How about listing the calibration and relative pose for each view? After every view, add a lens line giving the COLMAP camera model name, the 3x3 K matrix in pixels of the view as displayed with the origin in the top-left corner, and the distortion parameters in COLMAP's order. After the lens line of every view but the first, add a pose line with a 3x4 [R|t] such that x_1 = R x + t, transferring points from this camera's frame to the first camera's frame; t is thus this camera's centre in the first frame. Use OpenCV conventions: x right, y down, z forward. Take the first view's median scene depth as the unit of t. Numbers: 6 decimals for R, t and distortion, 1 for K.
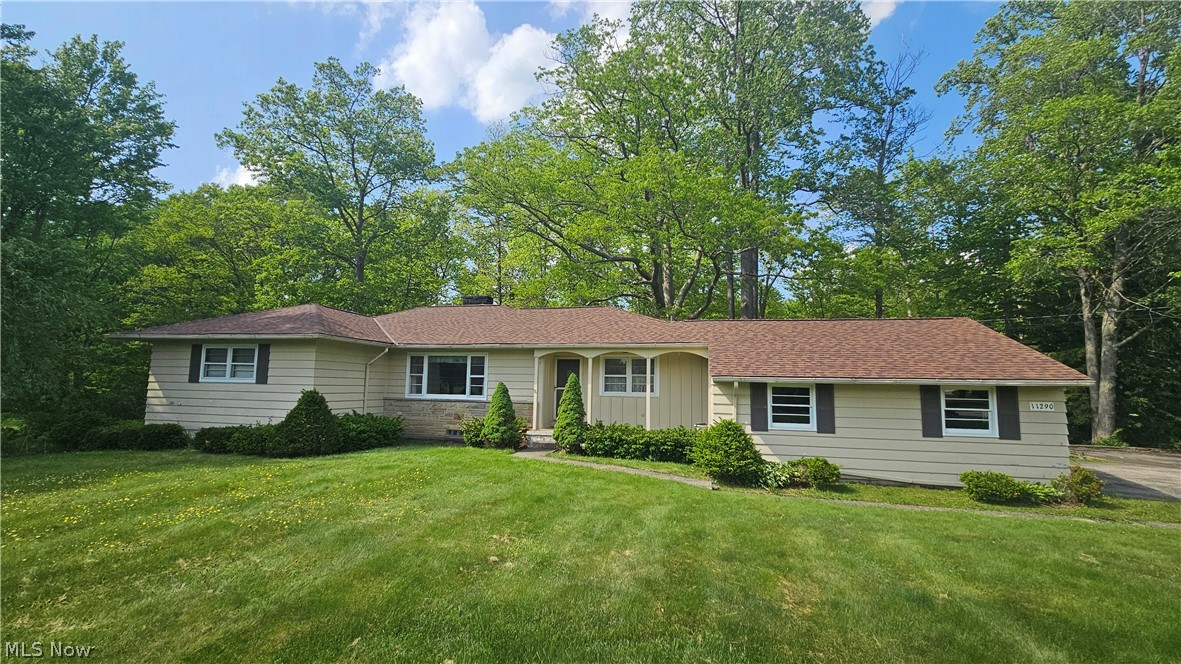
lens RADIAL K [[484.3, 0, 597.1], [0, 484.3, 338.7], [0, 0, 1]] dist [-0.000893, 0.001108]
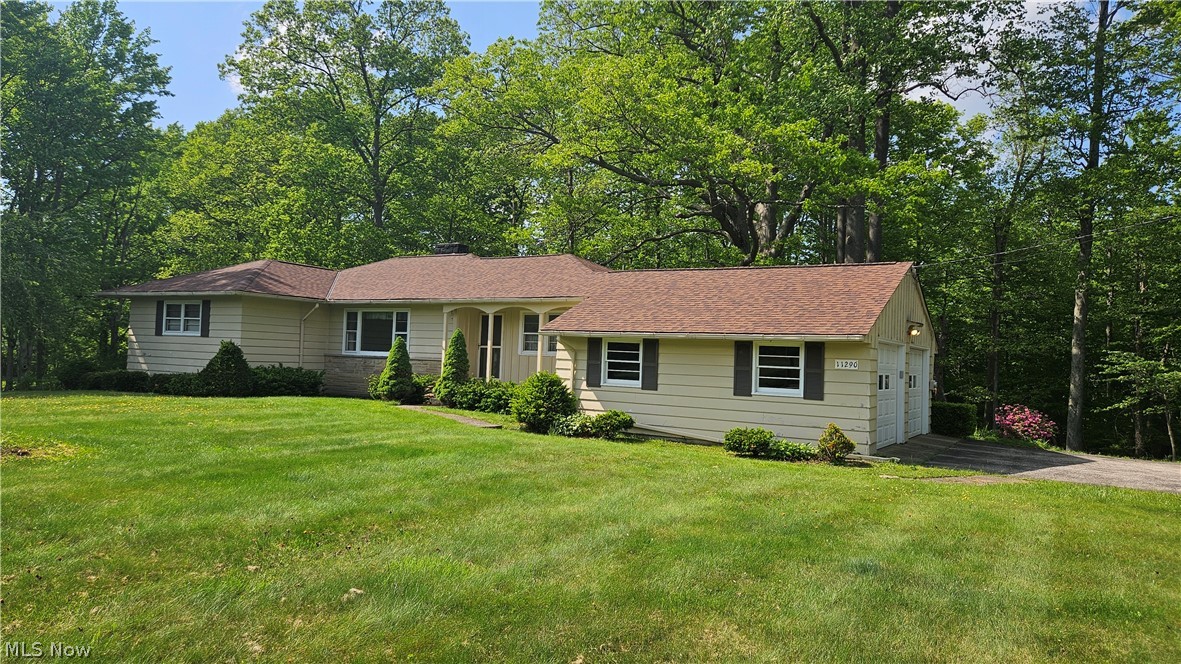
lens RADIAL K [[787.0, 0, 591.3], [0, 787.0, 333.9], [0, 0, 1]] dist [0.076659, -0.060661]
pose [[0.946415, 0.007118, -0.322874, 0.717197], [0.011671, 0.998350, 0.056219, -0.005229], [0.322741, -0.056974, 0.944771, -0.423694]]
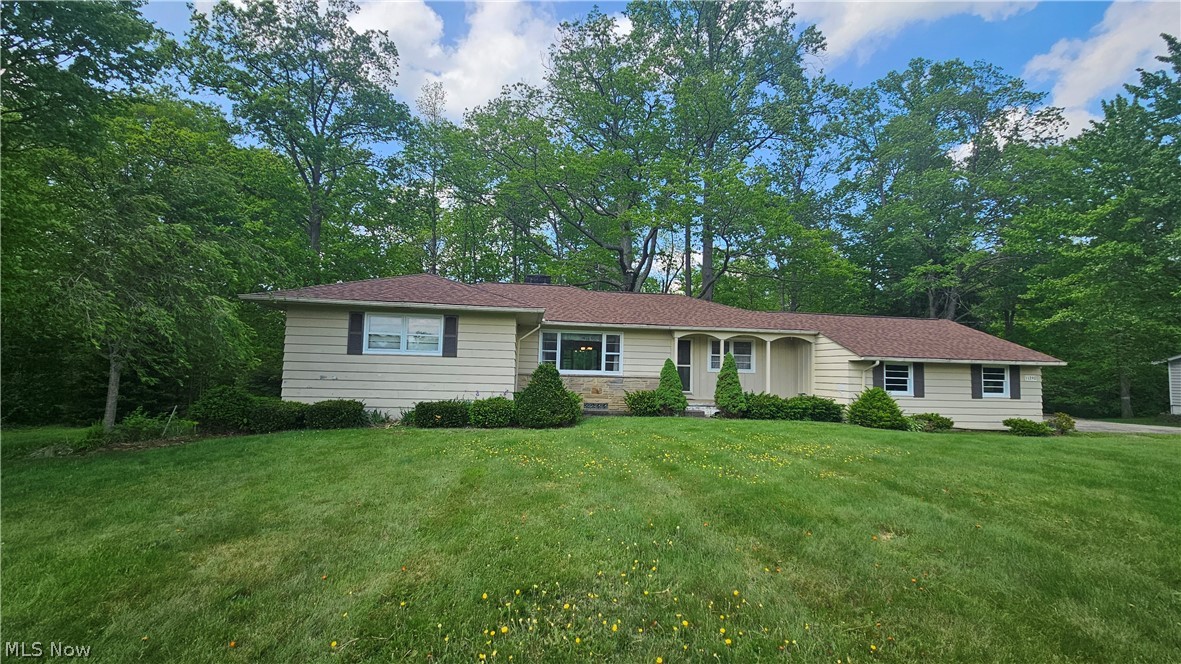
lens RADIAL K [[484.3, 0, 614.6], [0, 484.3, 328.8], [0, 0, 1]] dist [-0.000893, 0.001108]
pose [[0.934111, 0.036211, 0.355142, -0.727755], [-0.042346, 0.999058, 0.009515, 0.014264], [-0.354463, -0.023927, 0.934764, -0.011136]]
